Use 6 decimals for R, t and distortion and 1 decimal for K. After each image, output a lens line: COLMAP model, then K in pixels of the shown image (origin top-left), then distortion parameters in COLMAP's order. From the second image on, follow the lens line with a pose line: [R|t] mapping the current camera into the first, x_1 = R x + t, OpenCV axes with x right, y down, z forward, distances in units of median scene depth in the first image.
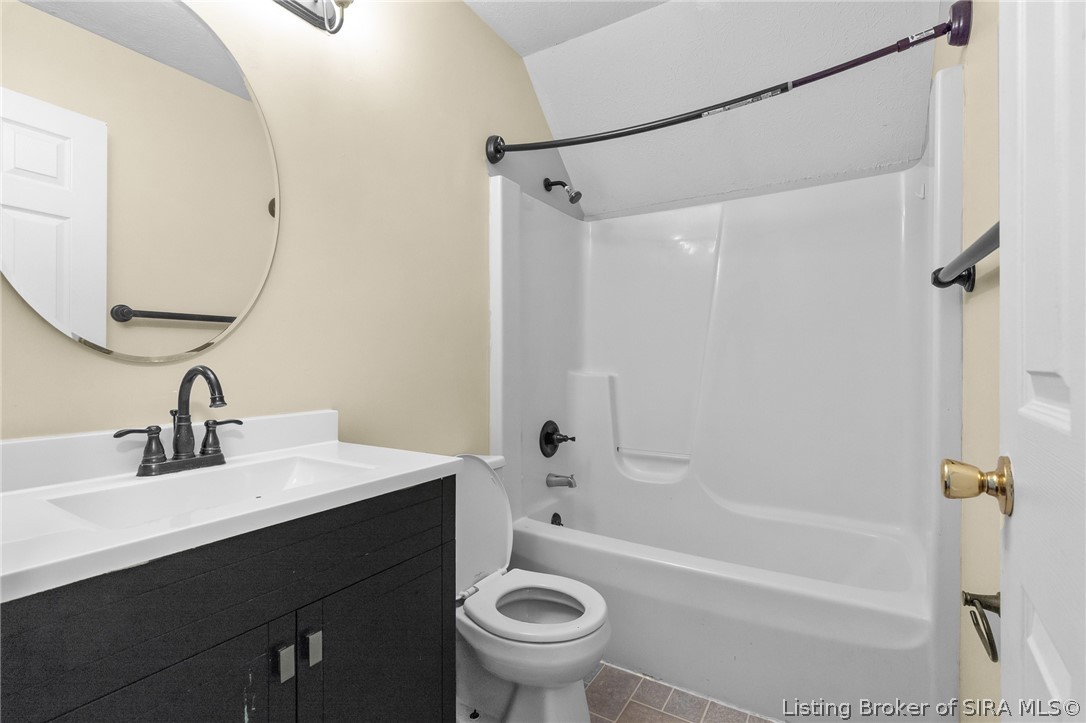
lens RADIAL K [[492.6, 0, 543.5], [0, 492.6, 364.3], [0, 0, 1]] dist [0.008341, -0.002315]
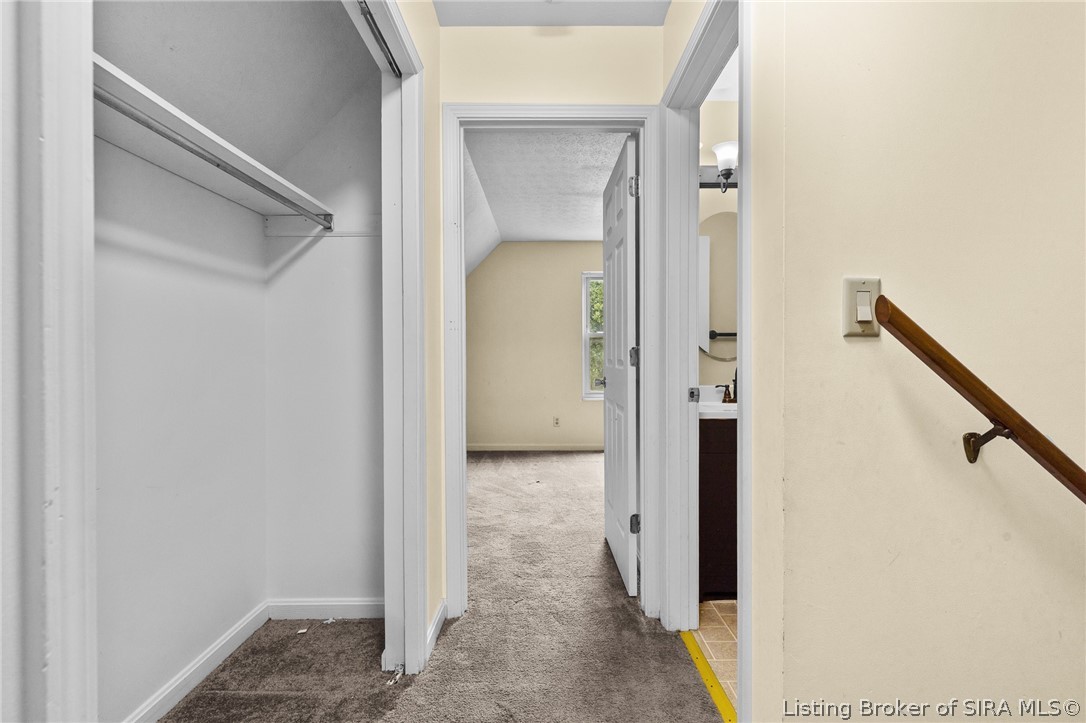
lens RADIAL K [[492.6, 0, 542.0], [0, 492.6, 361.3], [0, 0, 1]] dist [0.008341, -0.002315]
pose [[0.522609, 0.017233, -0.852398, 0.906184], [-0.021547, 0.999743, 0.007001, 0.003983], [0.852300, 0.014707, 0.522847, -1.181605]]
